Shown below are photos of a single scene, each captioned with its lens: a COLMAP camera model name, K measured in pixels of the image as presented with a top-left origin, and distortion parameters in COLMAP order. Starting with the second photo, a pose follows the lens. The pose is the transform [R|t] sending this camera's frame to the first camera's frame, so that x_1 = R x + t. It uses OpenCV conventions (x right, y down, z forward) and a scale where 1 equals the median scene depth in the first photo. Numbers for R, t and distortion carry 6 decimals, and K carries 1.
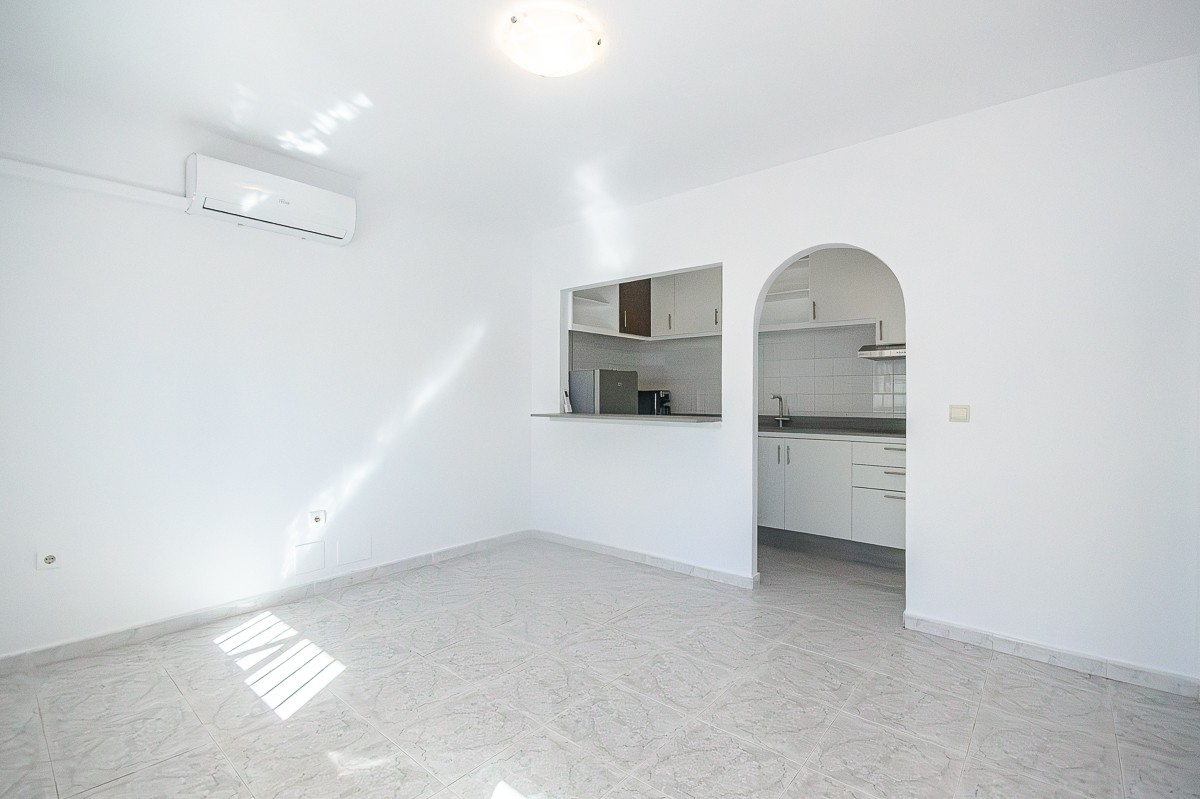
lens RADIAL K [[548.4, 0, 600.0], [0, 548.4, 399.5], [0, 0, 1]] dist [-0.001291, -0.000128]
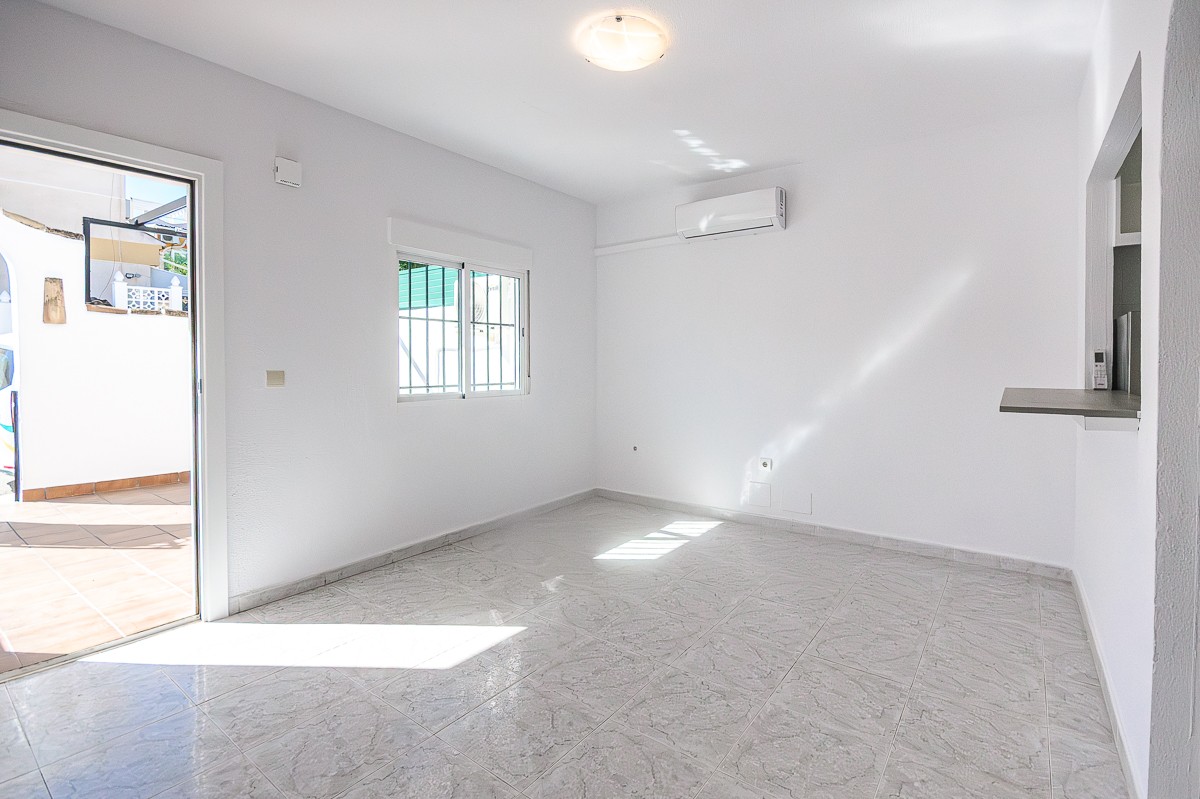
lens RADIAL K [[546.3, 0, 601.9], [0, 546.3, 368.0], [0, 0, 1]] dist [-0.000038, 0.000066]
pose [[0.049070, 0.005102, -0.998782, 0.786780], [-0.002178, 0.999985, 0.005001, 0.002604], [0.998793, 0.001930, 0.049081, 0.699030]]
